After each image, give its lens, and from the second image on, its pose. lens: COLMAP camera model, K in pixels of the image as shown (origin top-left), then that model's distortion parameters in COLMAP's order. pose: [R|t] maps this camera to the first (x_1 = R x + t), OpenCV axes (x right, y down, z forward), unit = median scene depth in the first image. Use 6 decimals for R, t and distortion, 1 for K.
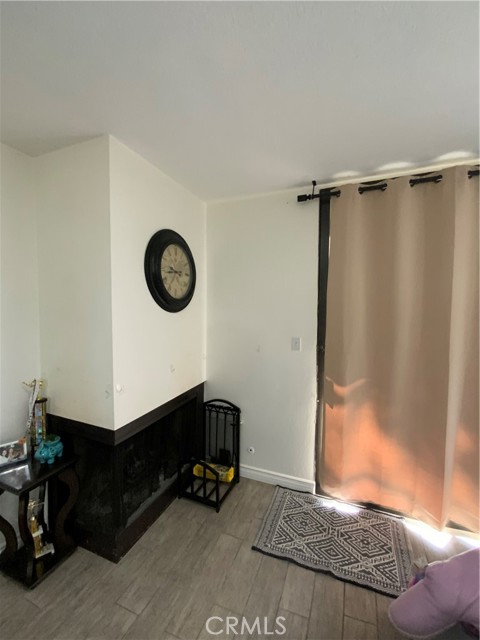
lens RADIAL K [[259.8, 0, 236.3], [0, 259.8, 321.2], [0, 0, 1]] dist [-0.004428, -0.002078]
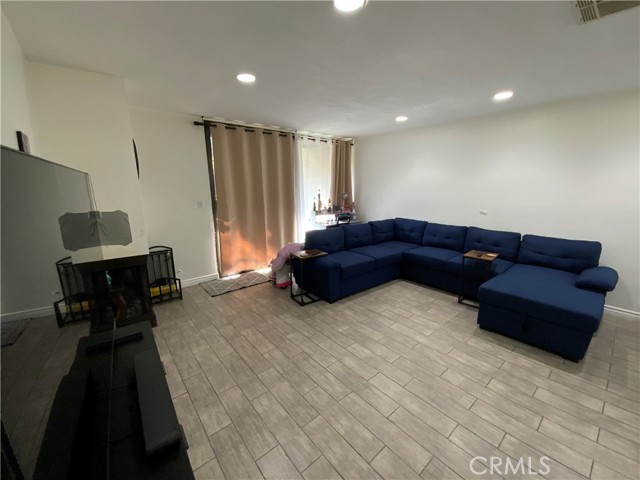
lens RADIAL K [[259.8, 0, 322.7], [0, 259.8, 238.2], [0, 0, 1]] dist [-0.004428, -0.002078]
pose [[0.480870, -0.189652, 0.856035, -1.042433], [0.048291, 0.980573, 0.190116, 0.013367], [-0.875461, -0.050082, 0.480686, -0.700781]]
